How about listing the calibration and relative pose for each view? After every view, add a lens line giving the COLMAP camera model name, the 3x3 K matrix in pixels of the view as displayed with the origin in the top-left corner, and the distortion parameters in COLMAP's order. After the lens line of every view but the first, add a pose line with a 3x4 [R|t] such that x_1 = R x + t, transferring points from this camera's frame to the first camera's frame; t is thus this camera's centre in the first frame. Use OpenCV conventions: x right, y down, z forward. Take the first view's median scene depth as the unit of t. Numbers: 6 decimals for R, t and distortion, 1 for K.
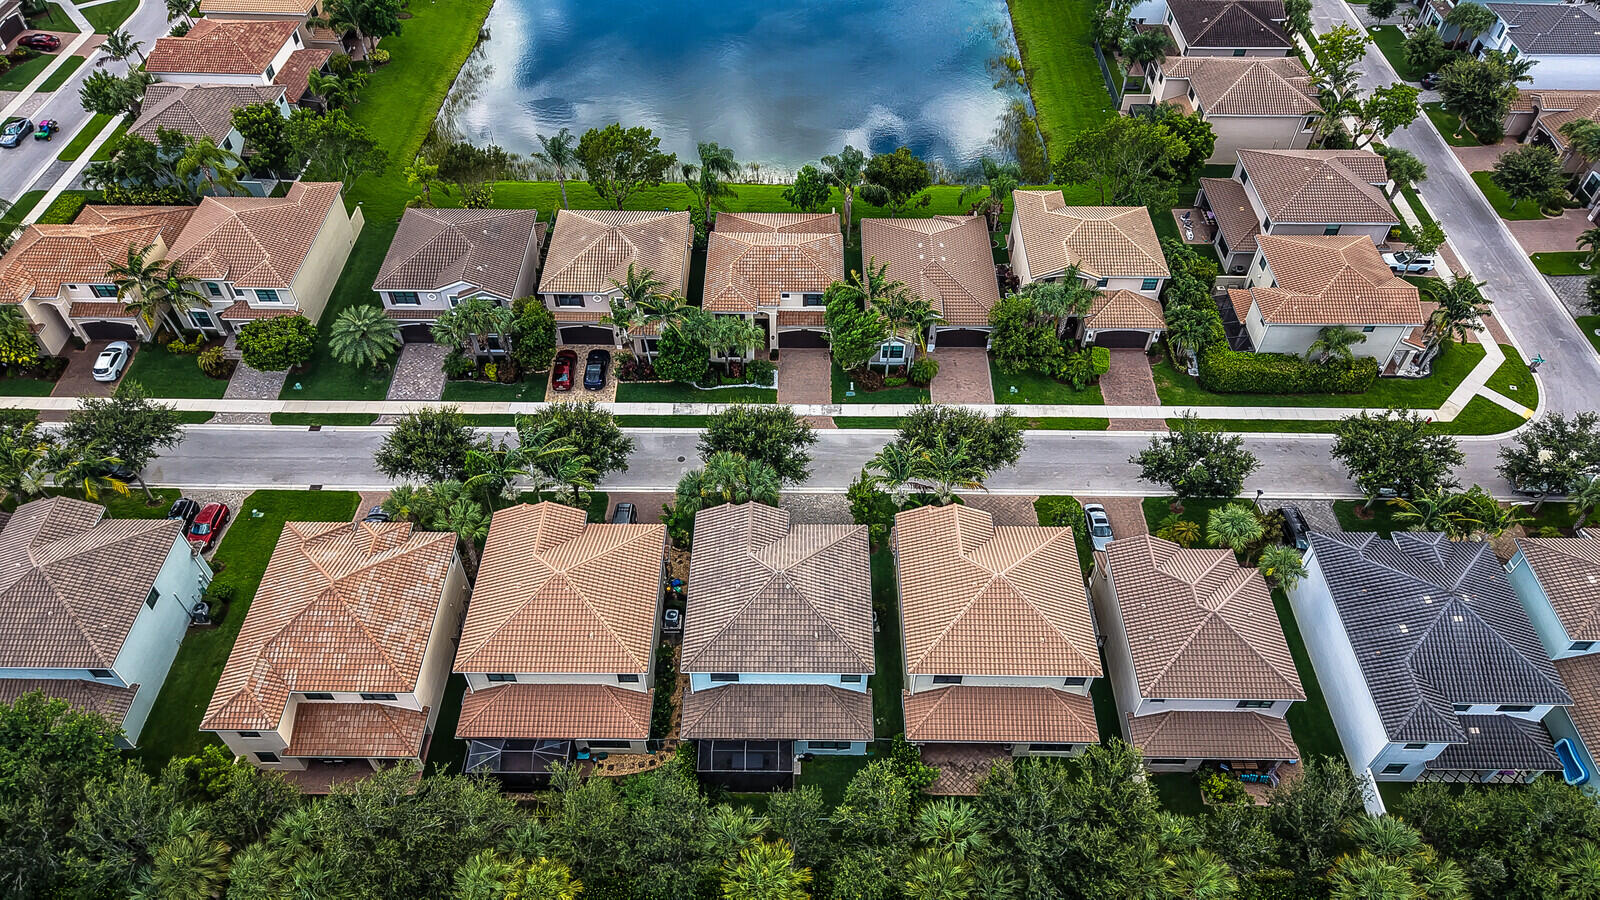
lens RADIAL K [[1081.8, 0, 795.9], [0, 1081.8, 446.9], [0, 0, 1]] dist [0.045159, -0.041527]
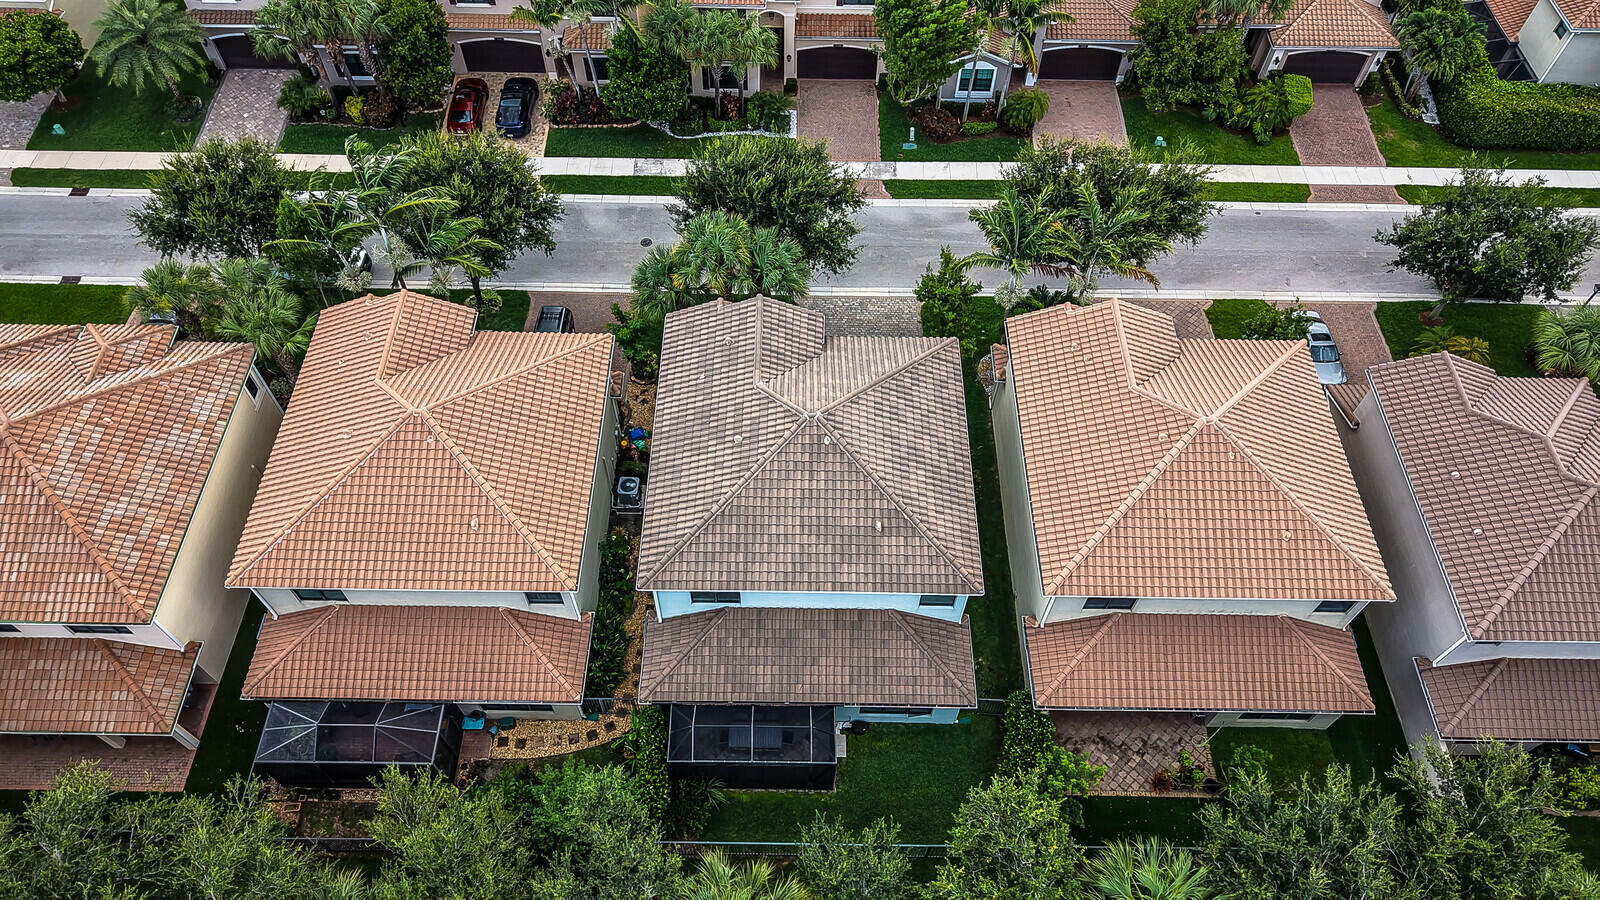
lens RADIAL K [[1081.8, 0, 795.9], [0, 1081.8, 446.9], [0, 0, 1]] dist [0.045159, -0.041527]
pose [[0.999960, 0.005636, 0.006896, -0.021129], [-0.006488, 0.991419, 0.130563, 0.045892], [-0.006101, -0.130602, 0.991416, 0.339836]]
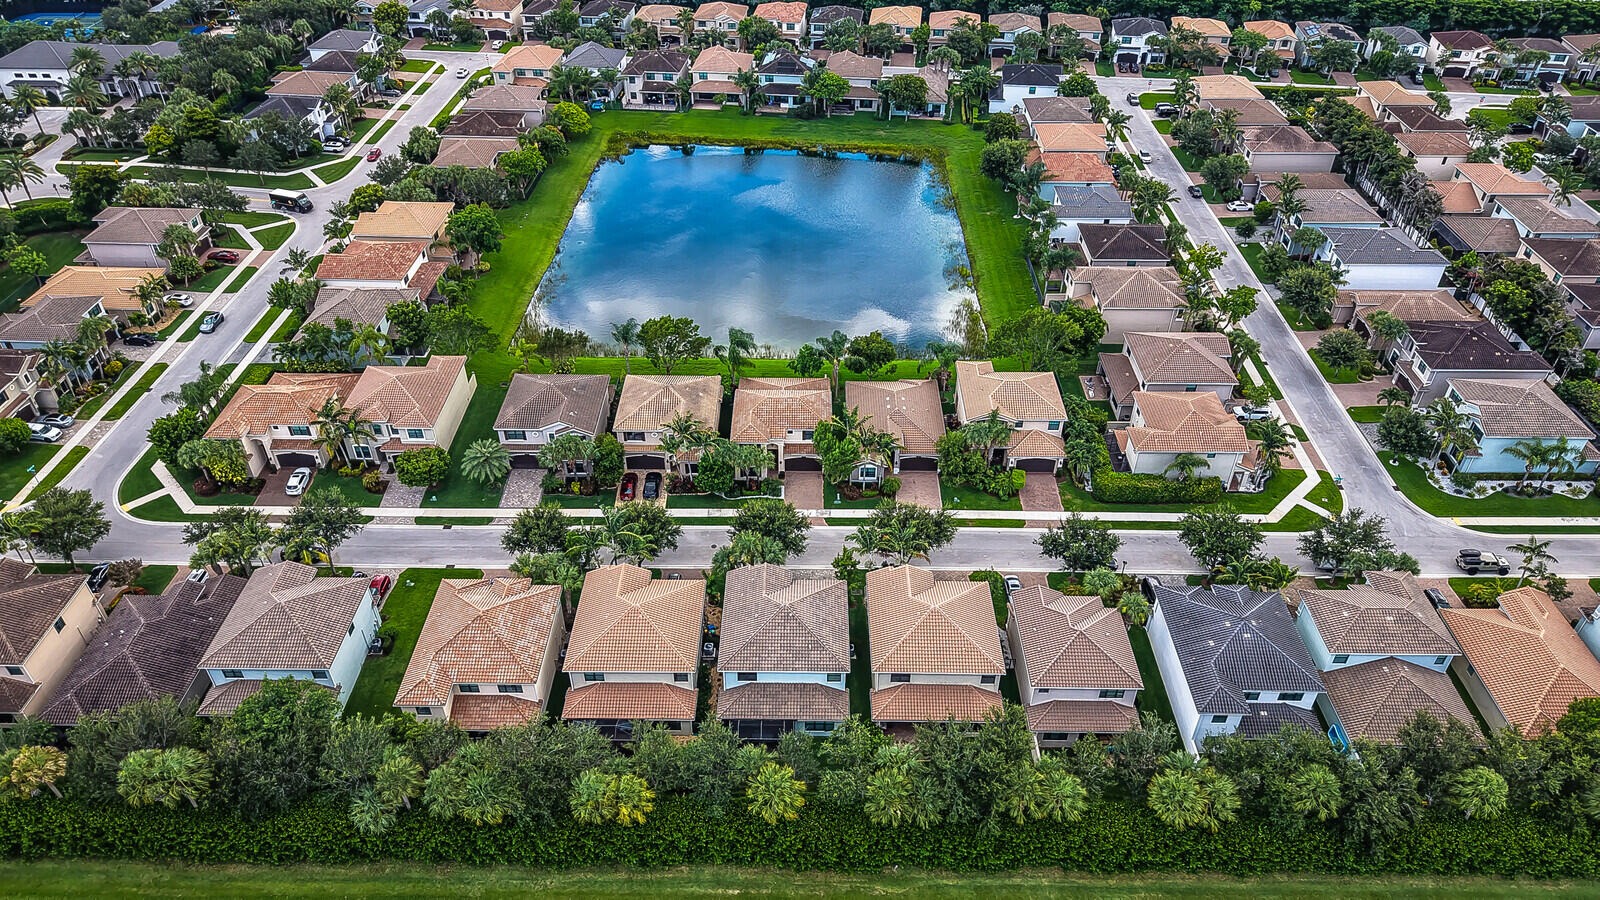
lens RADIAL K [[1076.4, 0, 792.7], [0, 1076.4, 443.4], [0, 0, 1]] dist [0.092918, -0.097539]
pose [[0.999965, -0.000080, -0.008369, 0.005706], [-0.001396, 0.984358, -0.176174, 0.120959], [0.008252, 0.176179, 0.984324, -0.367365]]
